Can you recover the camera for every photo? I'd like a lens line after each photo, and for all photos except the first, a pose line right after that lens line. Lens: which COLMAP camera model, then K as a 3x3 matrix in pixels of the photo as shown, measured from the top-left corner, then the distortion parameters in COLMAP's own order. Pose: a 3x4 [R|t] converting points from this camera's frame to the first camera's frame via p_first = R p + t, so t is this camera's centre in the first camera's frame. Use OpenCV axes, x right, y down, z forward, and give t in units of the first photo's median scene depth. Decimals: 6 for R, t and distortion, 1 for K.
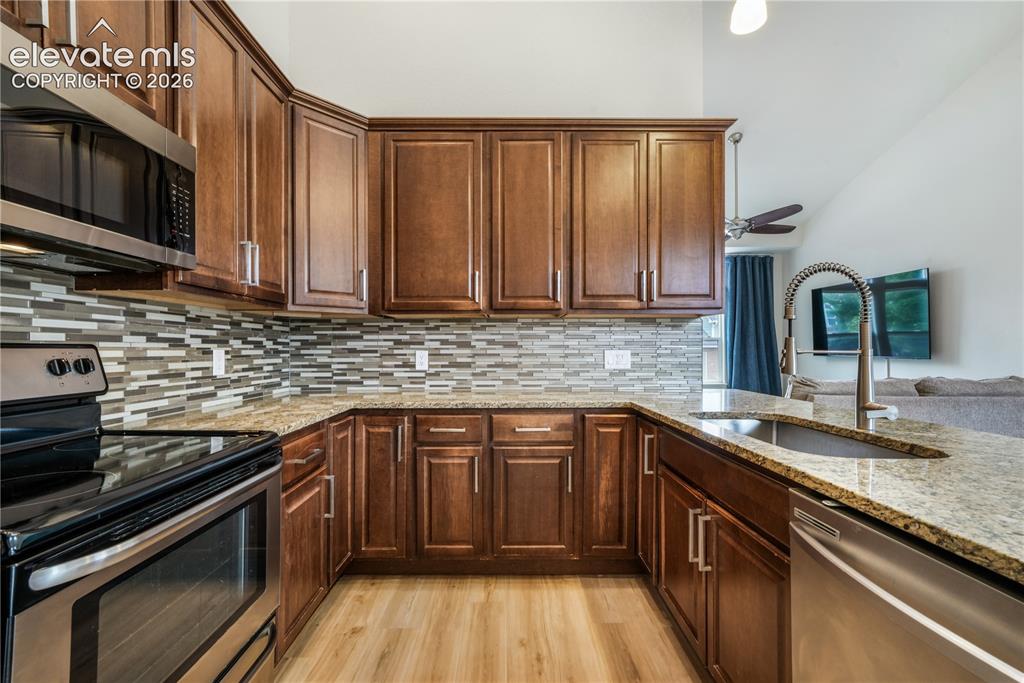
lens RADIAL K [[423.4, 0, 504.3], [0, 423.4, 345.7], [0, 0, 1]] dist [-0.006779, 0.003161]
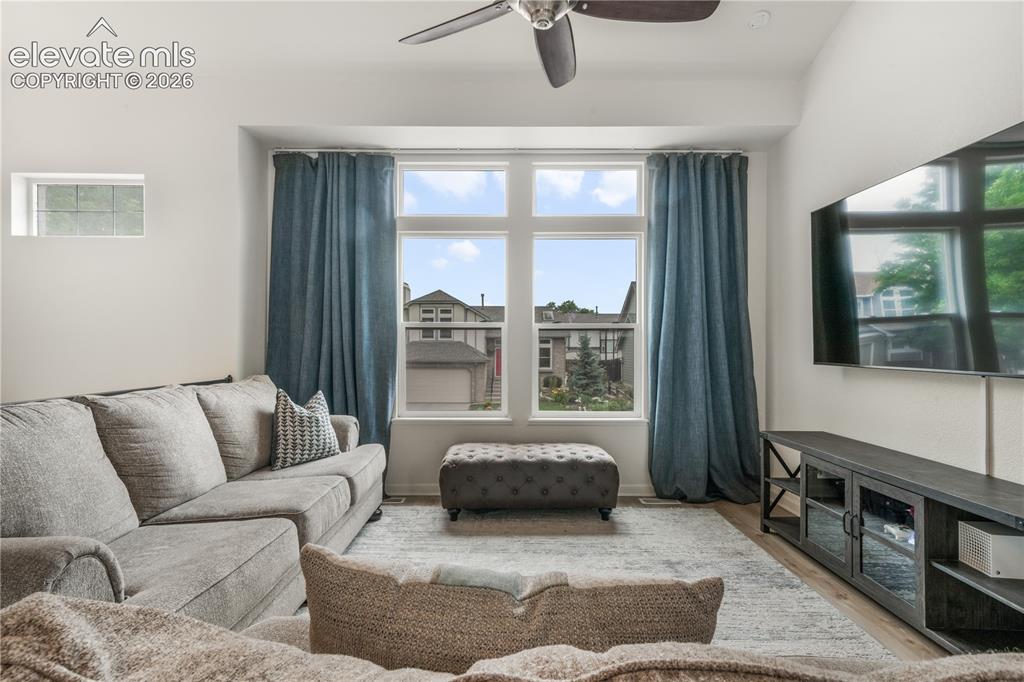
lens RADIAL K [[523.9, 0, 513.6], [0, 523.9, 341.6], [0, 0, 1]] dist [0.021297, 0.000658]
pose [[0.999981, 0.005052, 0.003395, 1.043520], [-0.005041, 0.999982, -0.003098, 0.008886], [-0.003410, 0.003081, 0.999989, 1.133497]]
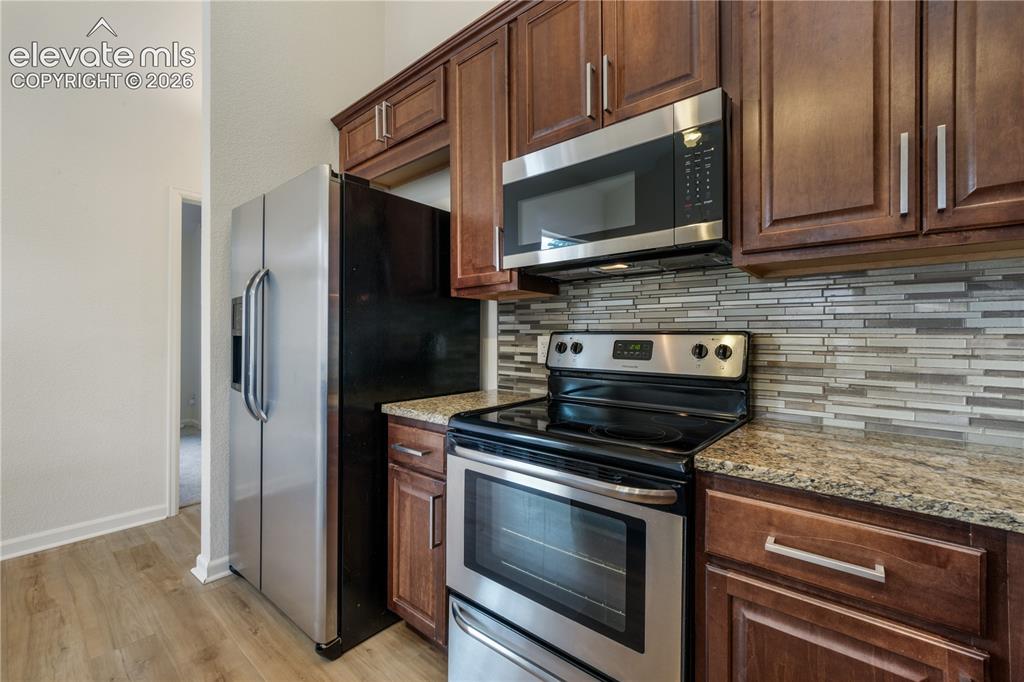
lens RADIAL K [[430.2, 0, 497.7], [0, 430.2, 335.7], [0, 0, 1]] dist [-0.002592, -0.000047]
pose [[-0.656676, -0.001943, -0.754170, 0.099068], [0.001073, 0.999993, -0.003511, 0.006383], [0.754172, -0.003115, -0.656670, 0.687693]]
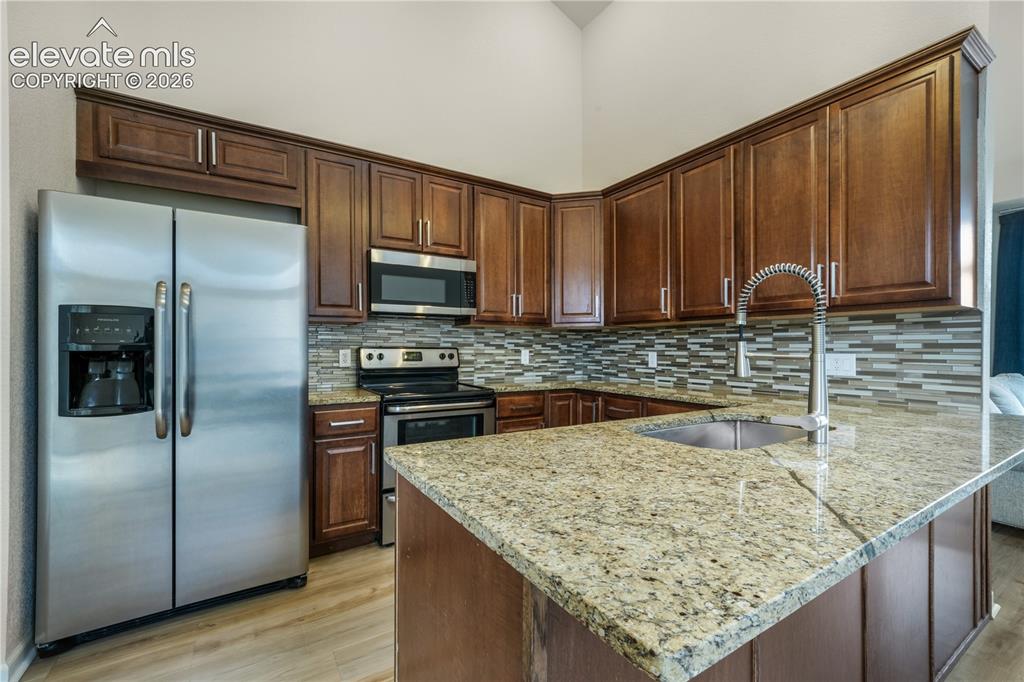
lens RADIAL K [[423.4, 0, 512.0], [0, 423.4, 346.8], [0, 0, 1]] dist [-0.006779, 0.003161]
pose [[0.523729, -0.000253, -0.851885, 0.744012], [-0.000608, 1.000000, -0.000671, -0.003519], [0.851885, 0.000869, 0.523729, -0.016942]]
